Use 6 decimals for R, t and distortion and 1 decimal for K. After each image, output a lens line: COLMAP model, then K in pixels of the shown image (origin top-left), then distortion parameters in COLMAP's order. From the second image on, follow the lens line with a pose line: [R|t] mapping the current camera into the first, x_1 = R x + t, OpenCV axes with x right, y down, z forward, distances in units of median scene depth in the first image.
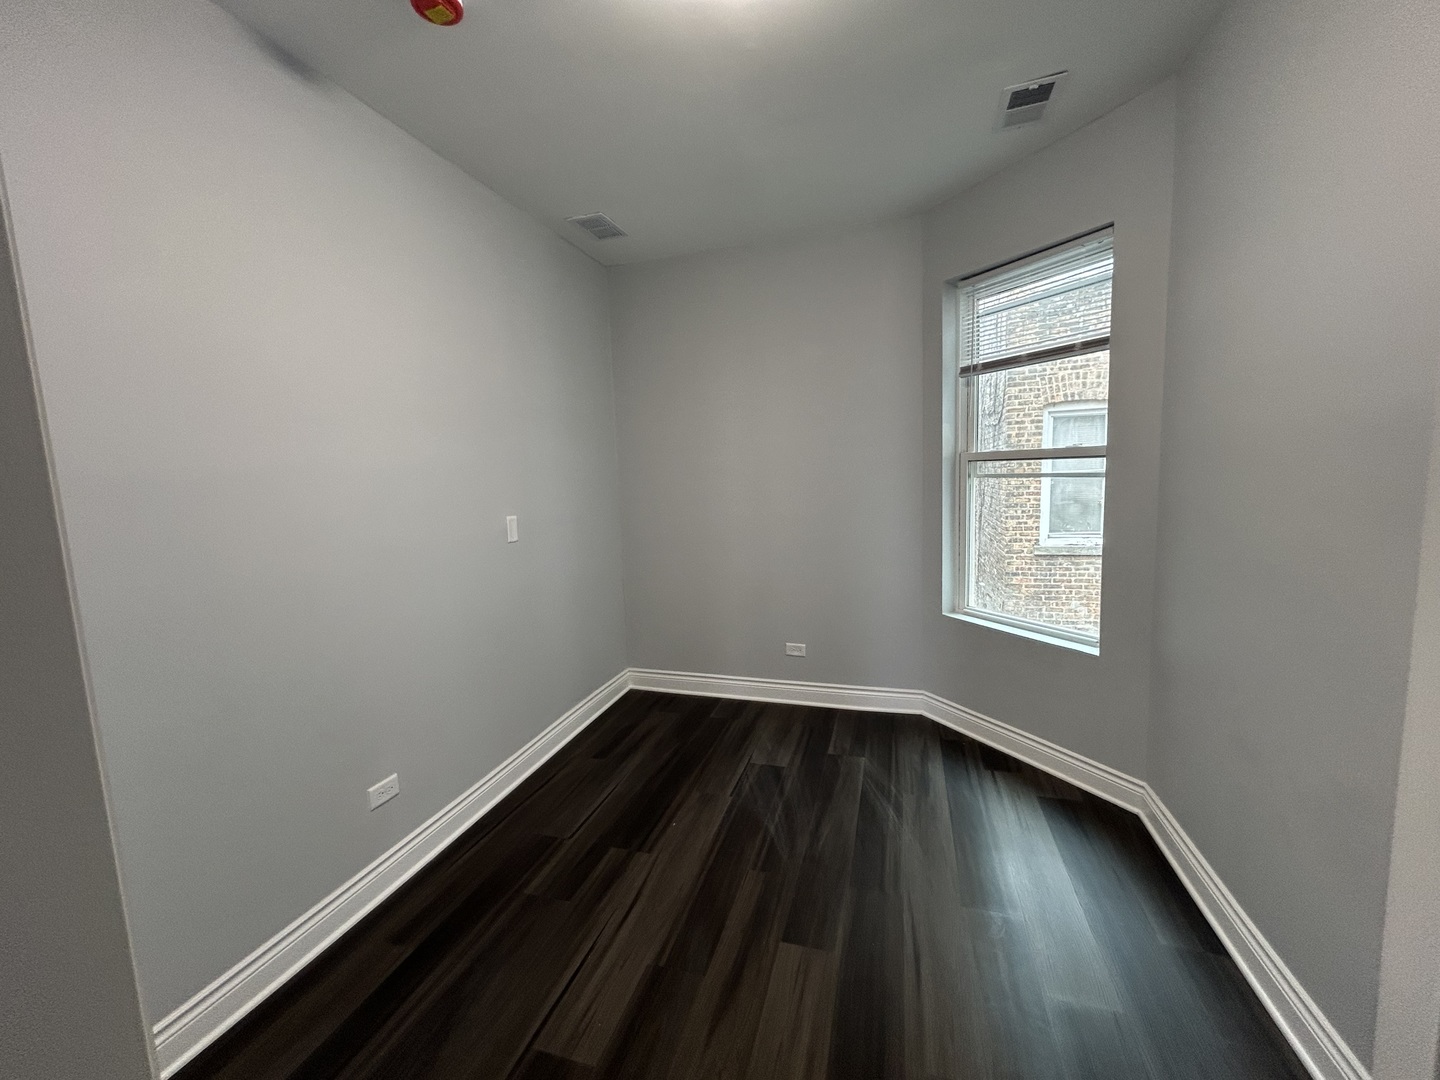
lens RADIAL K [[581.1, 0, 714.5], [0, 581.1, 538.2], [0, 0, 1]] dist [-0.000079, 0.001702]
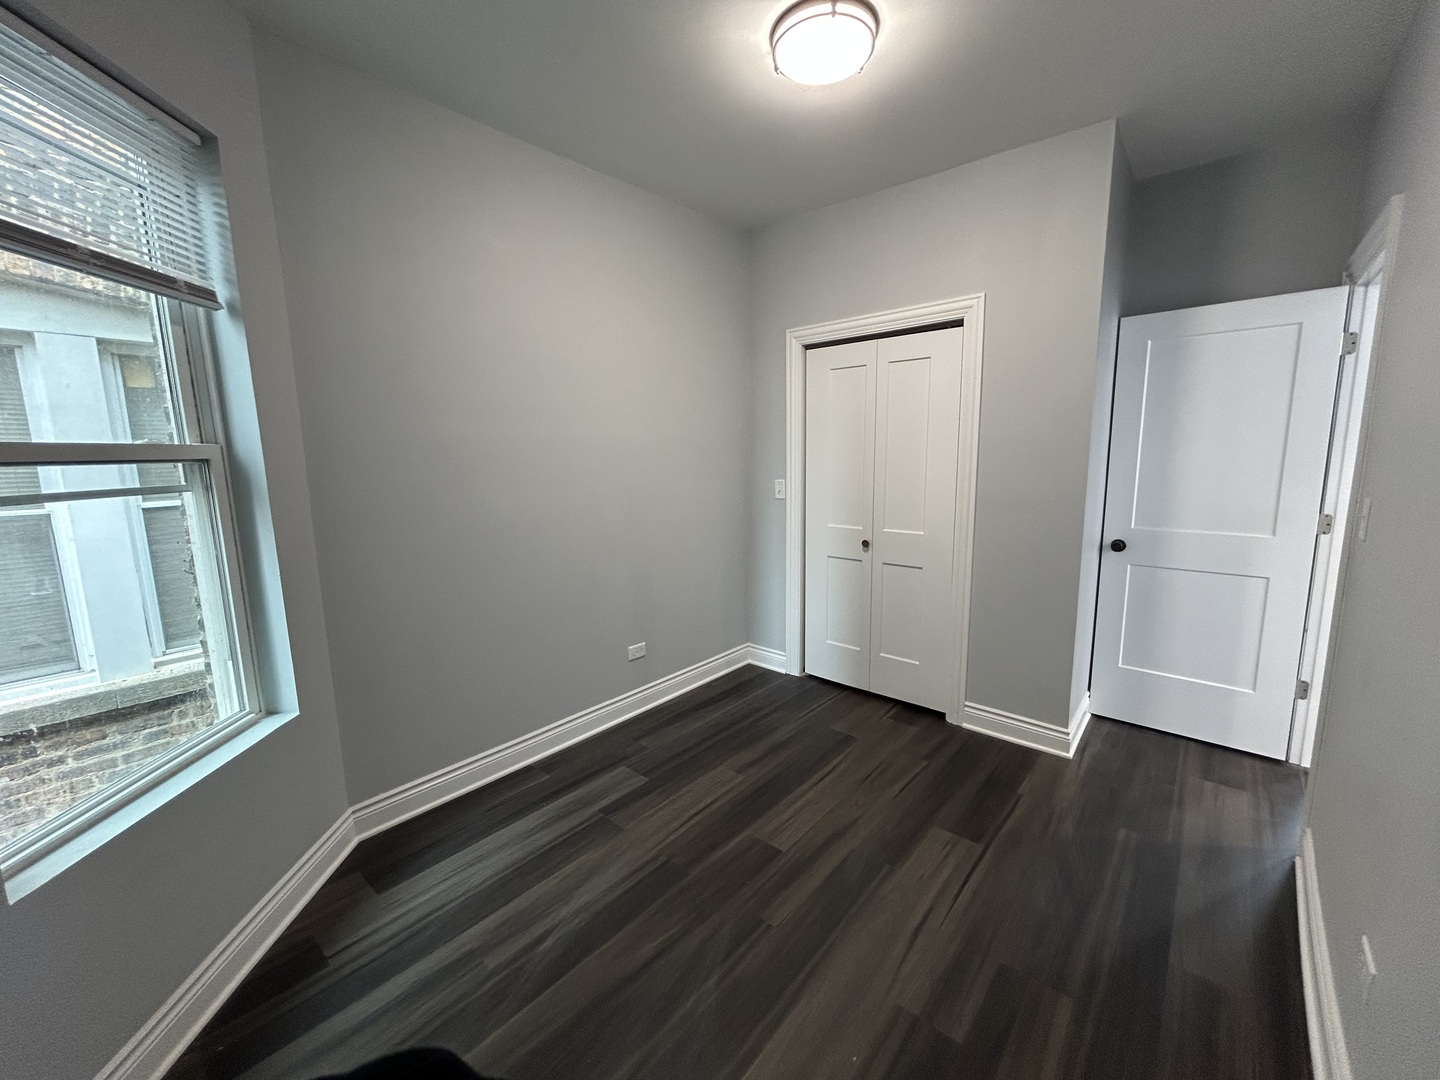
lens RADIAL K [[581.1, 0, 721.1], [0, 581.1, 549.0], [0, 0, 1]] dist [-0.000079, 0.001702]
pose [[-0.917267, -0.009557, 0.398158, -0.186815], [0.096860, 0.964344, 0.246290, -0.165418], [-0.386315, 0.264479, -0.883635, 1.535943]]
